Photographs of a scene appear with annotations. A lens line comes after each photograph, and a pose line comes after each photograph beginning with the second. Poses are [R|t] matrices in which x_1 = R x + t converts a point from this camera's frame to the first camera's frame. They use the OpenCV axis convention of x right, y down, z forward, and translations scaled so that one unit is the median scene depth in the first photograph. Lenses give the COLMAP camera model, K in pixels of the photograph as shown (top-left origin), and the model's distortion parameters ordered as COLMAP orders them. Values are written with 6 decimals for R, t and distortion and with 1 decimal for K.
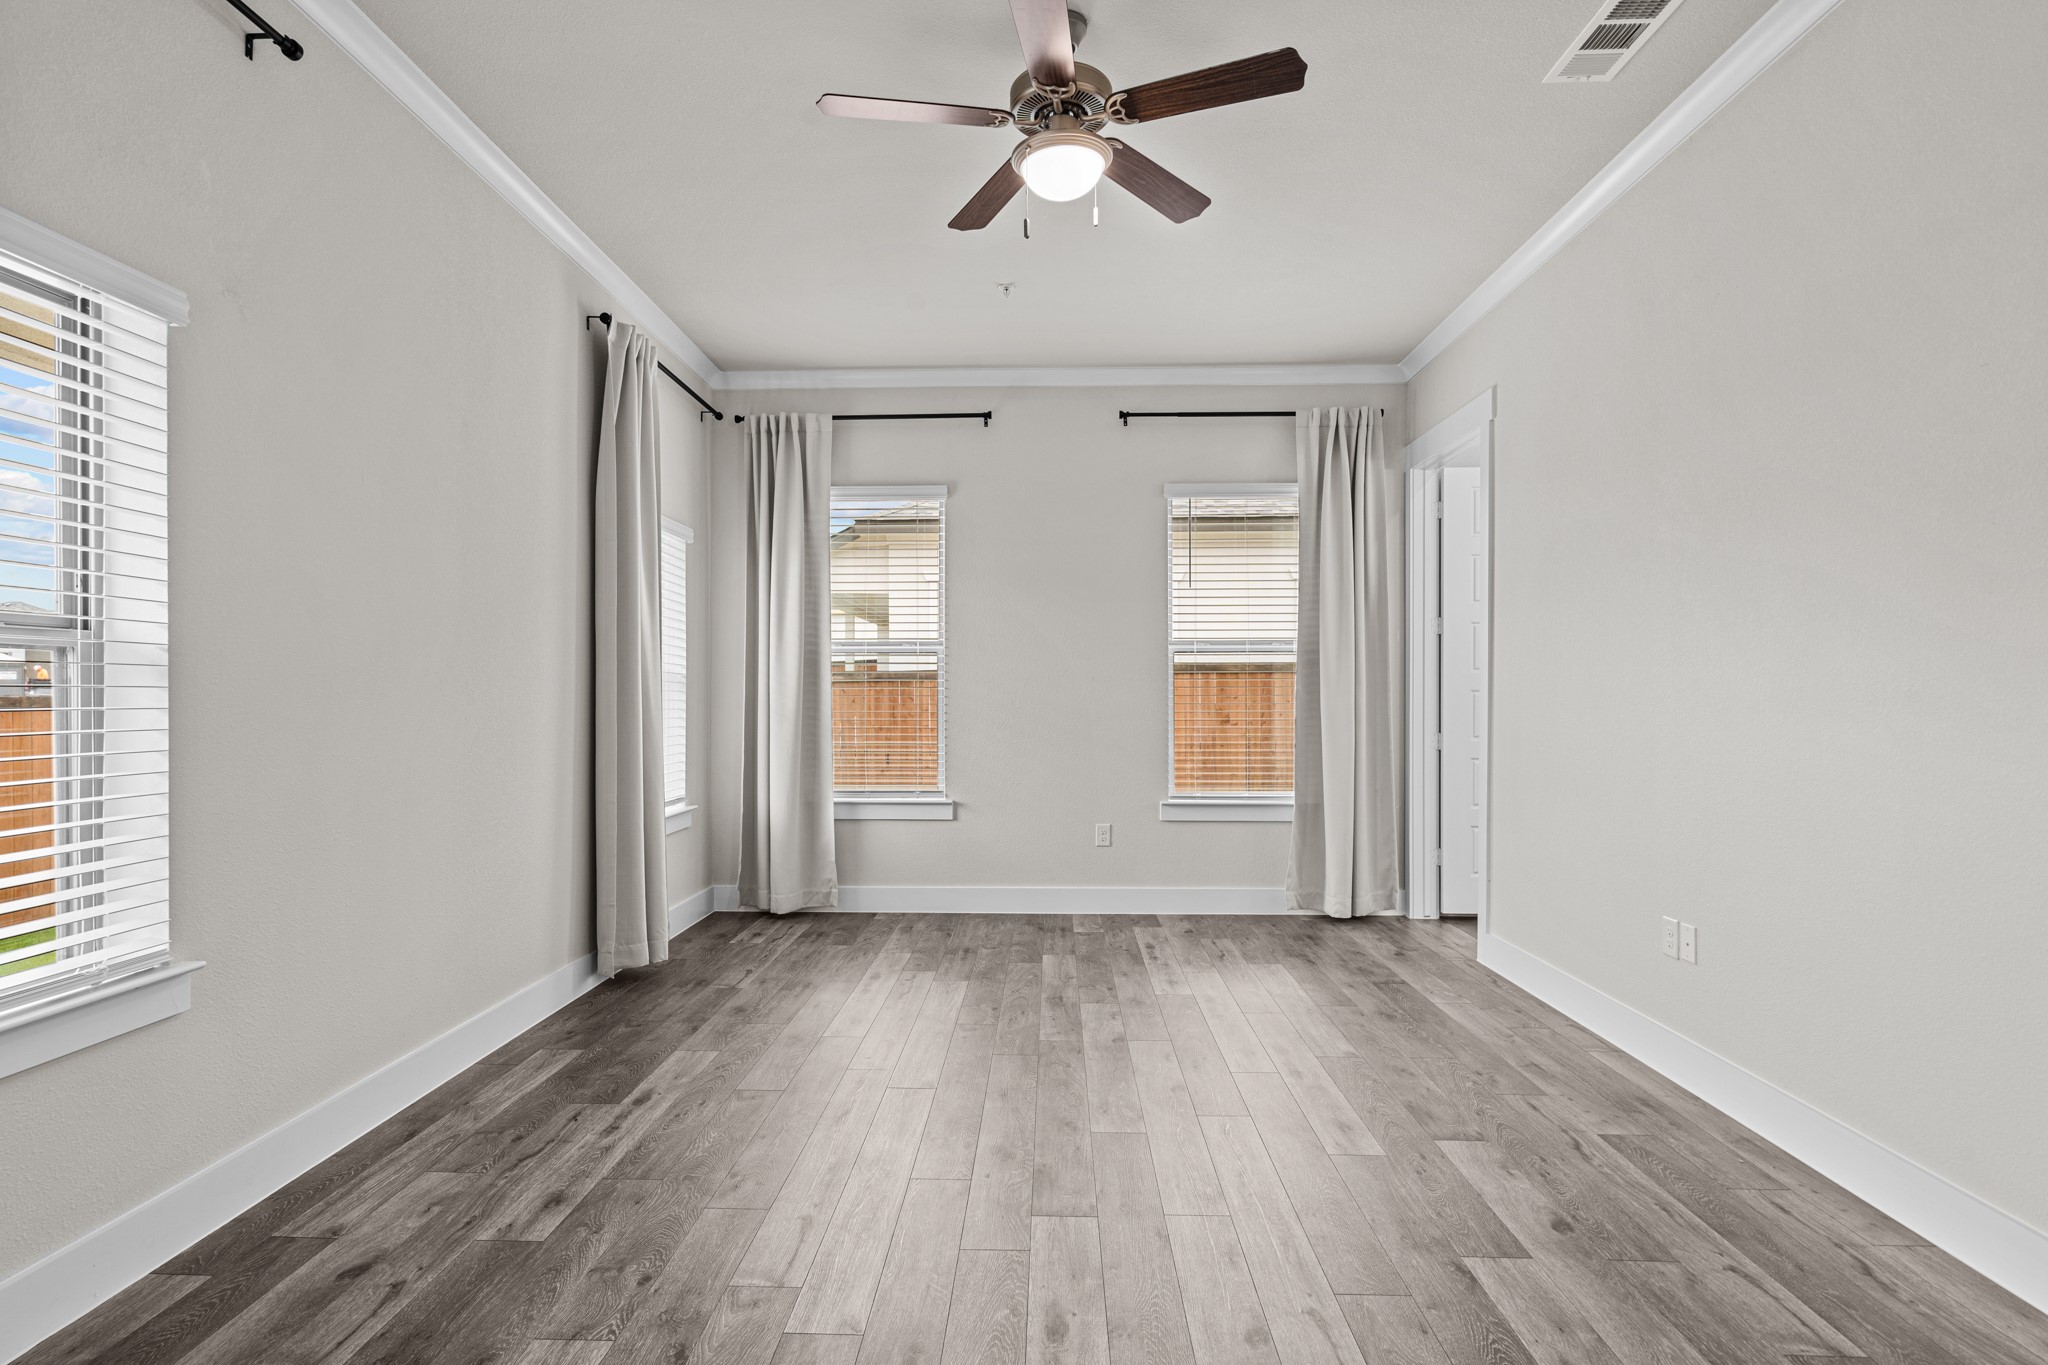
lens RADIAL K [[1007.1, 0, 1022.2], [0, 1007.1, 696.0], [0, 0, 1]] dist [0.001444, 0.001424]
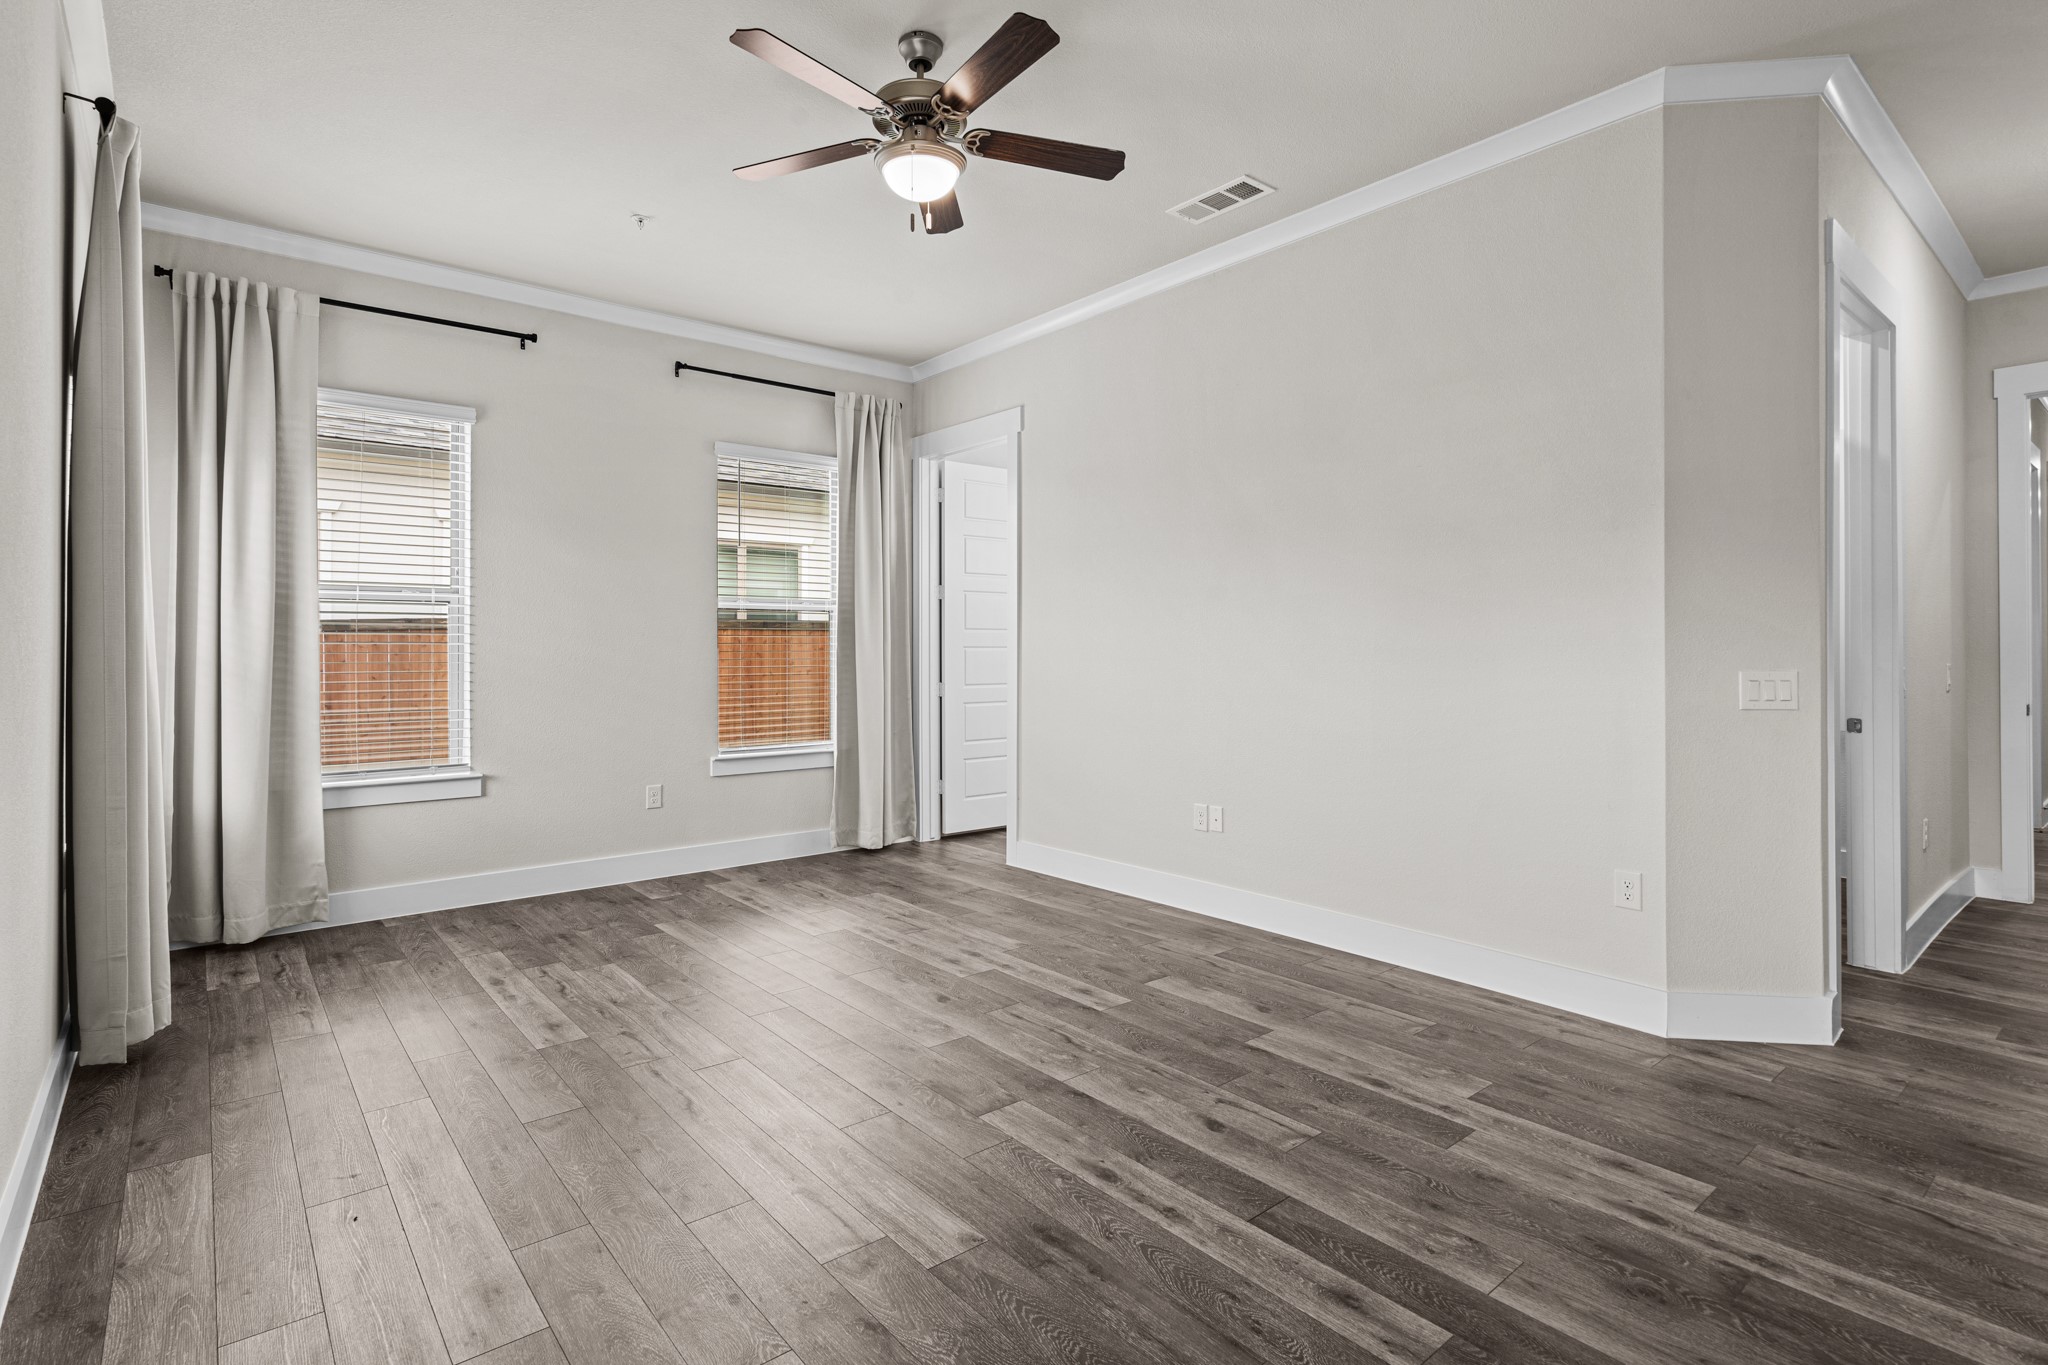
lens RADIAL K [[995.7, 0, 1013.5], [0, 995.7, 643.5], [0, 0, 1]] dist [-0.003481, 0.001227]
pose [[0.748714, 0.002757, 0.662888, -0.313168], [0.001984, 0.999978, -0.006400, -0.001711], [-0.662891, 0.006107, 0.748691, 0.063341]]
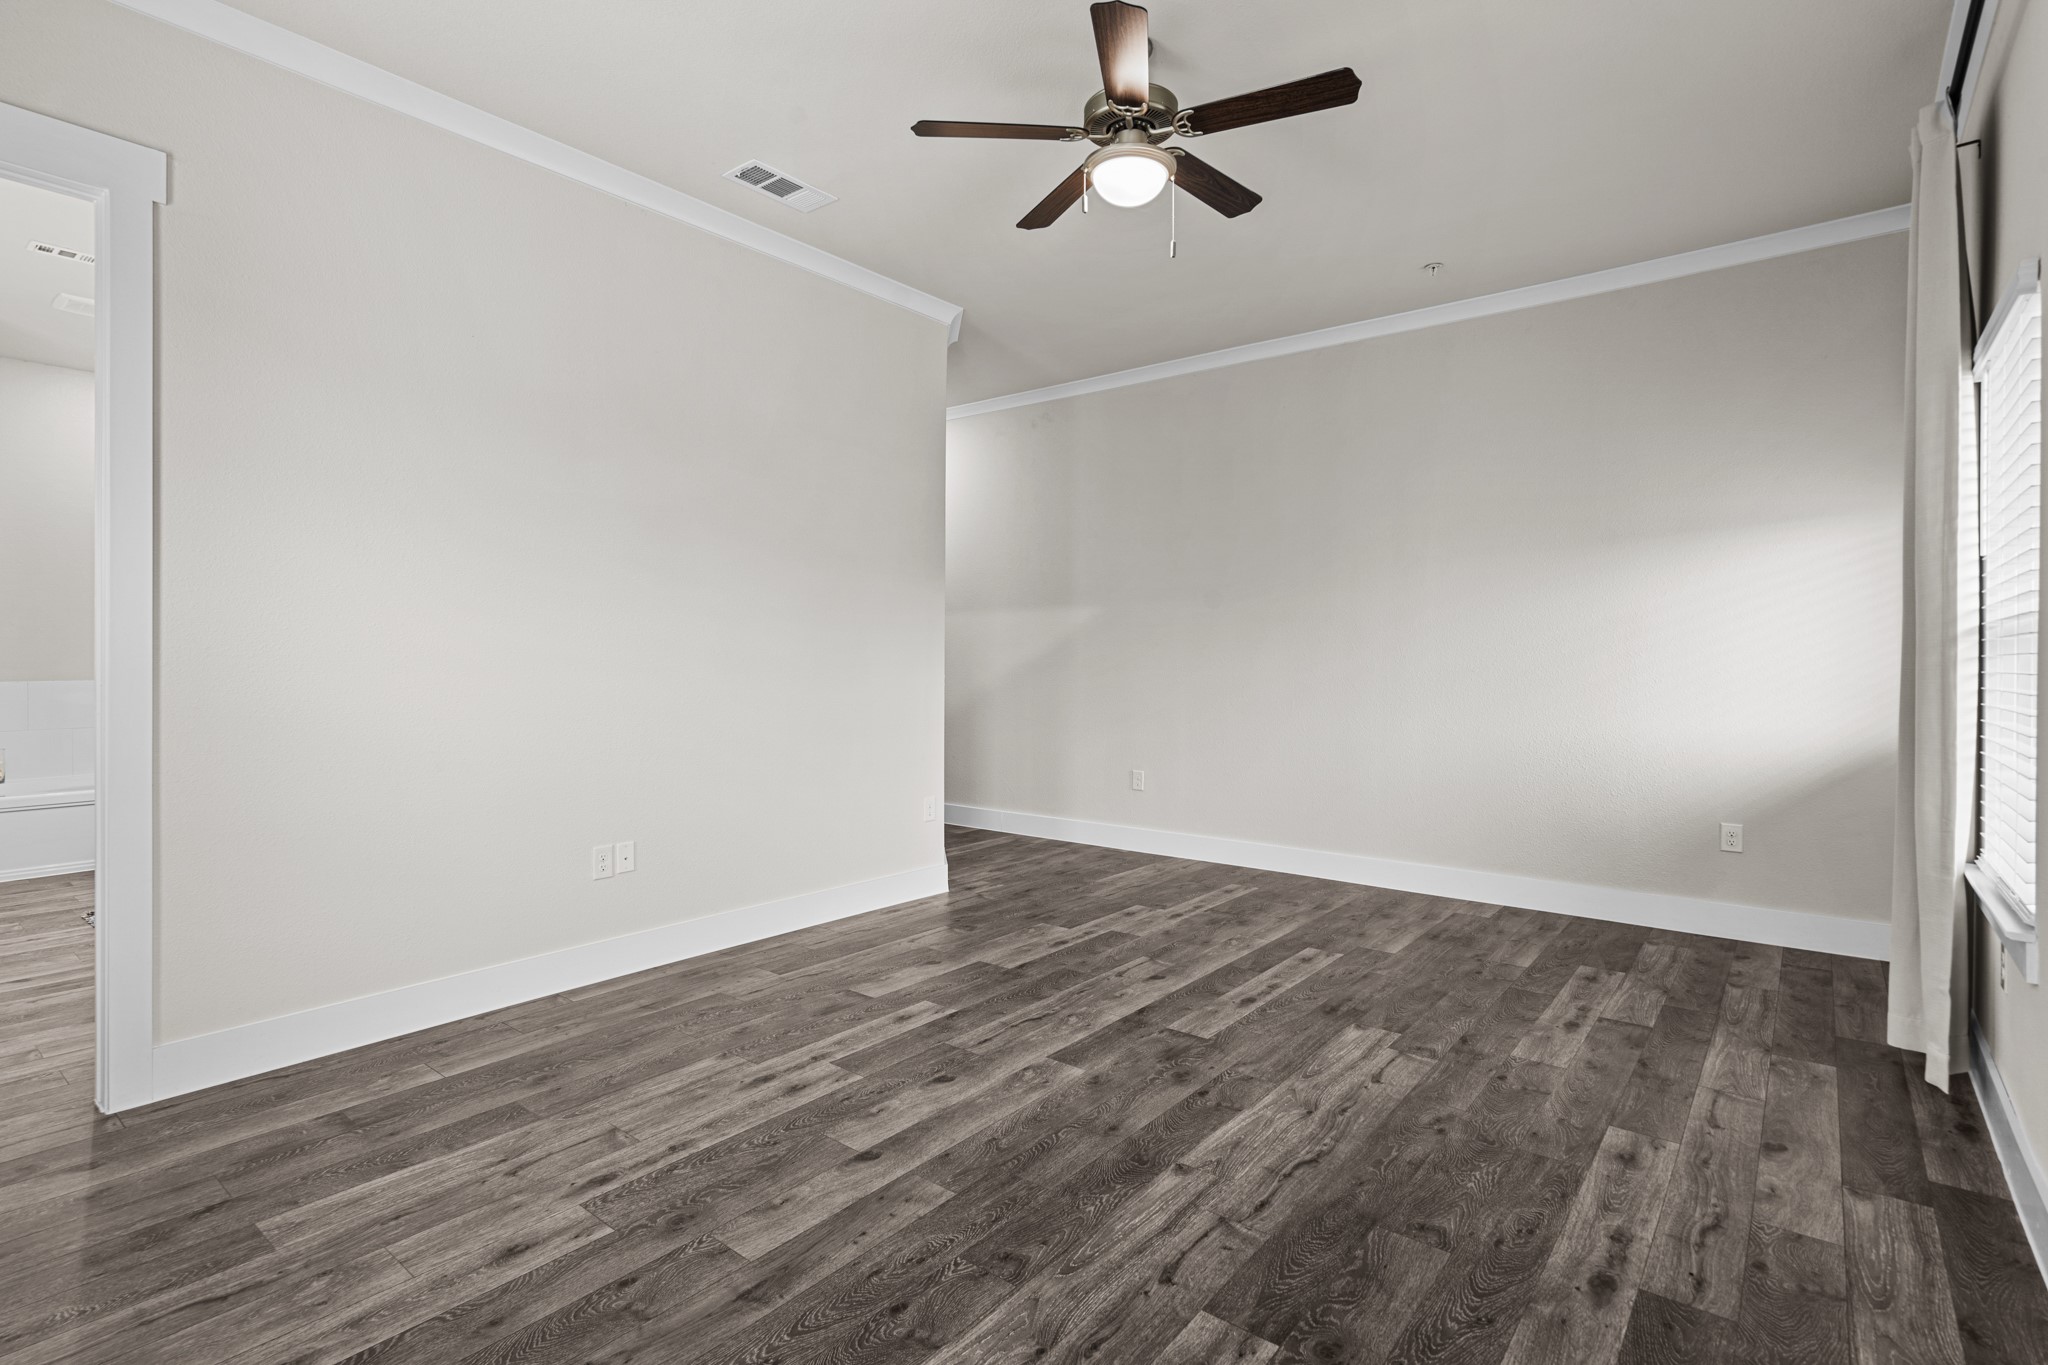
lens RADIAL K [[995.7, 0, 1013.5], [0, 995.7, 643.5], [0, 0, 1]] dist [-0.003481, 0.001227]
pose [[-0.798868, 0.006491, 0.601472, -0.266798], [-0.001893, 0.999910, -0.013306, 0.000130], [-0.601504, -0.011769, -0.798783, 1.005837]]
